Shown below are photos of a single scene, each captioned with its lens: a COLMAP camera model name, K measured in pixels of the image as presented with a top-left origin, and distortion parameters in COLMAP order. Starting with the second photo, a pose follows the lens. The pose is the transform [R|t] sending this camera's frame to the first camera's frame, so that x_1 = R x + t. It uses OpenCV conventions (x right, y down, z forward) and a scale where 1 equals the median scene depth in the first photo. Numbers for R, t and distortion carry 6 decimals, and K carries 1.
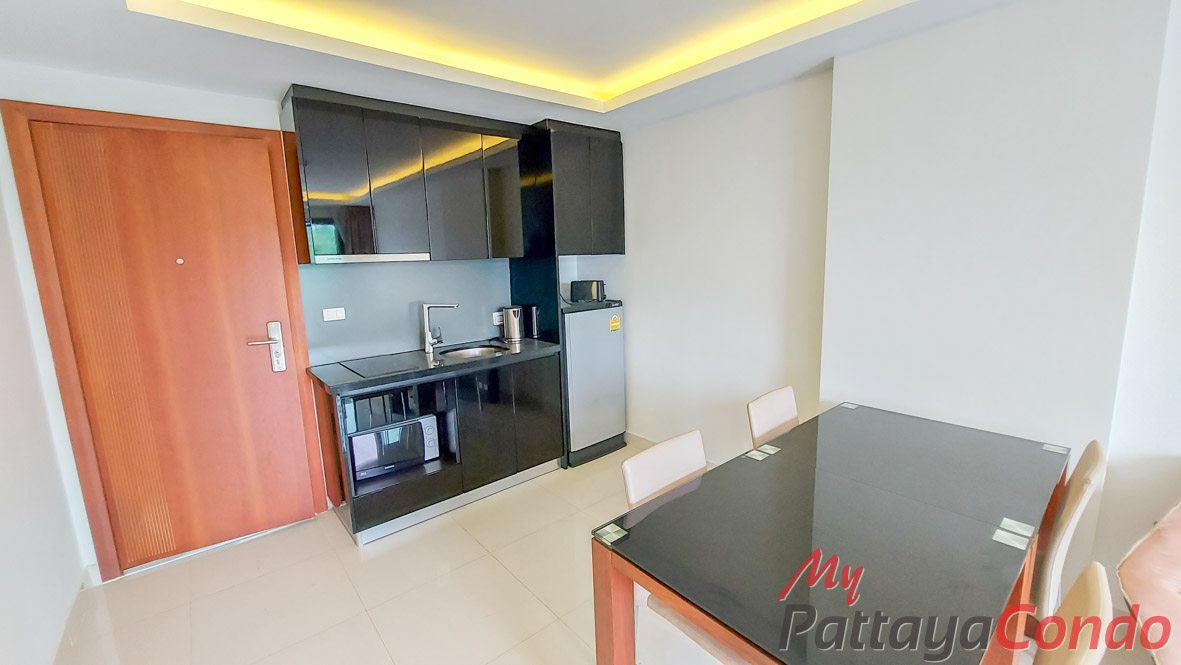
lens RADIAL K [[472.3, 0, 597.1], [0, 472.3, 330.4], [0, 0, 1]] dist [-0.001864, 0.000003]
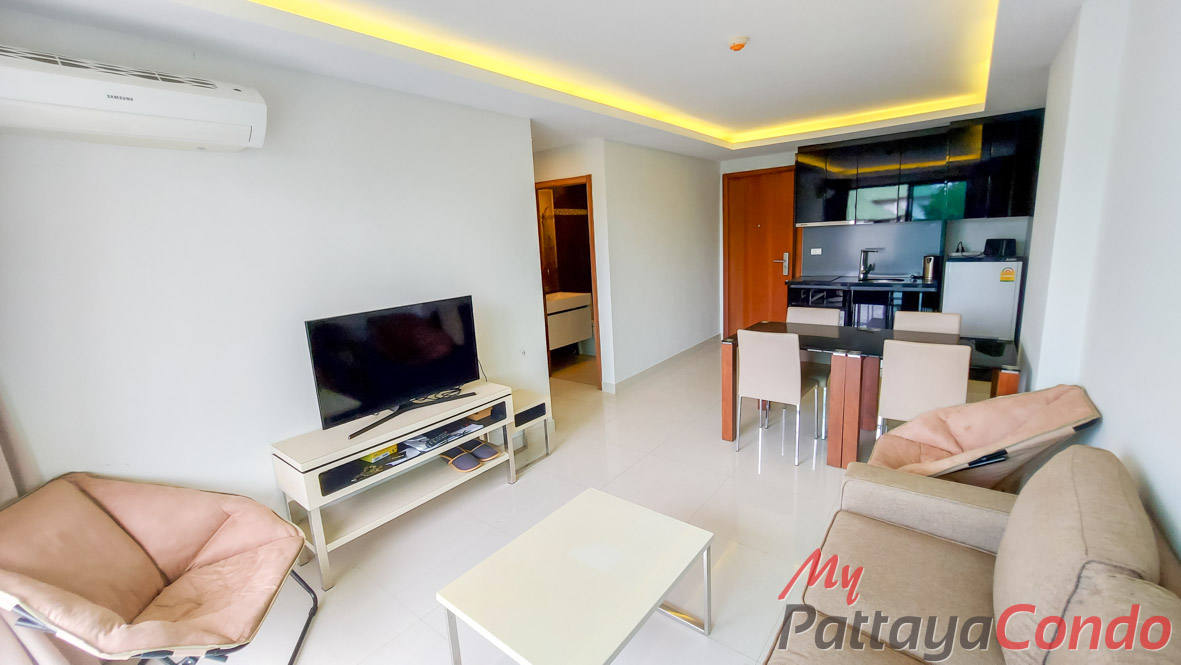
lens RADIAL K [[488.0, 0, 594.8], [0, 488.0, 327.4], [0, 0, 1]] dist [-0.000062, -0.000190]
pose [[0.204022, 0.202478, -0.957798, 1.262444], [-0.113234, 0.976691, 0.182352, 0.007384], [0.972396, 0.071252, 0.222194, -0.323063]]
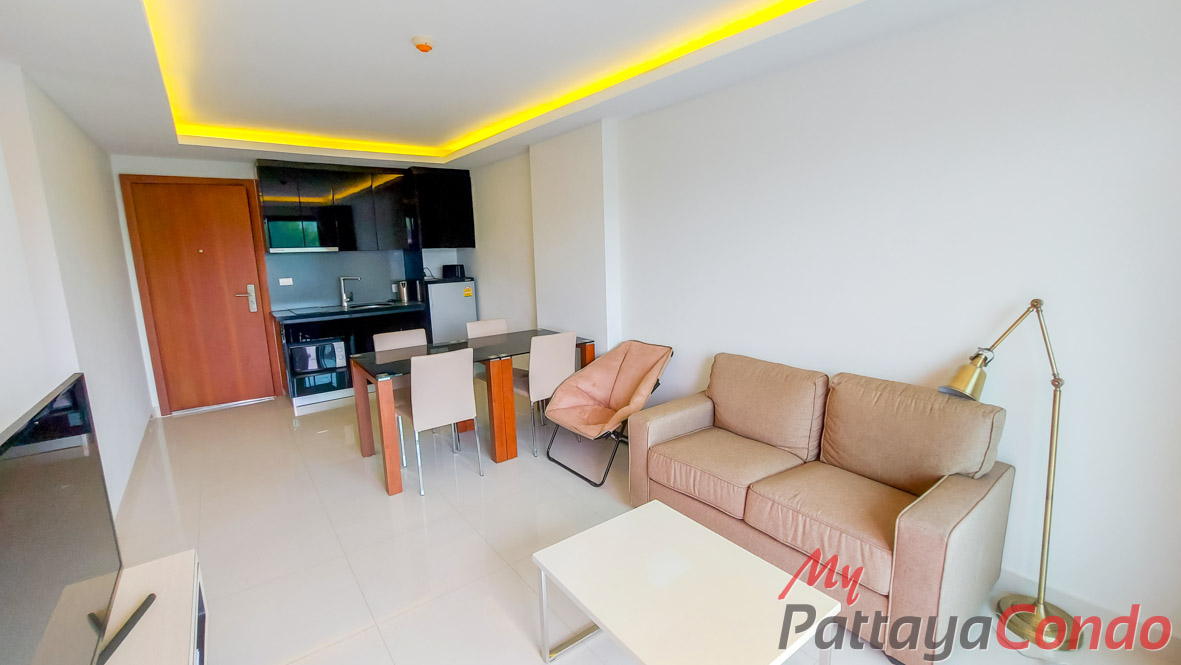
lens RADIAL K [[488.0, 0, 594.8], [0, 488.0, 327.4], [0, 0, 1]] dist [-0.000062, -0.000190]
pose [[0.998819, 0.010403, -0.047461, 0.665324], [-0.010128, 0.999931, 0.006011, 0.111289], [0.047521, -0.005523, 0.998855, -0.741847]]
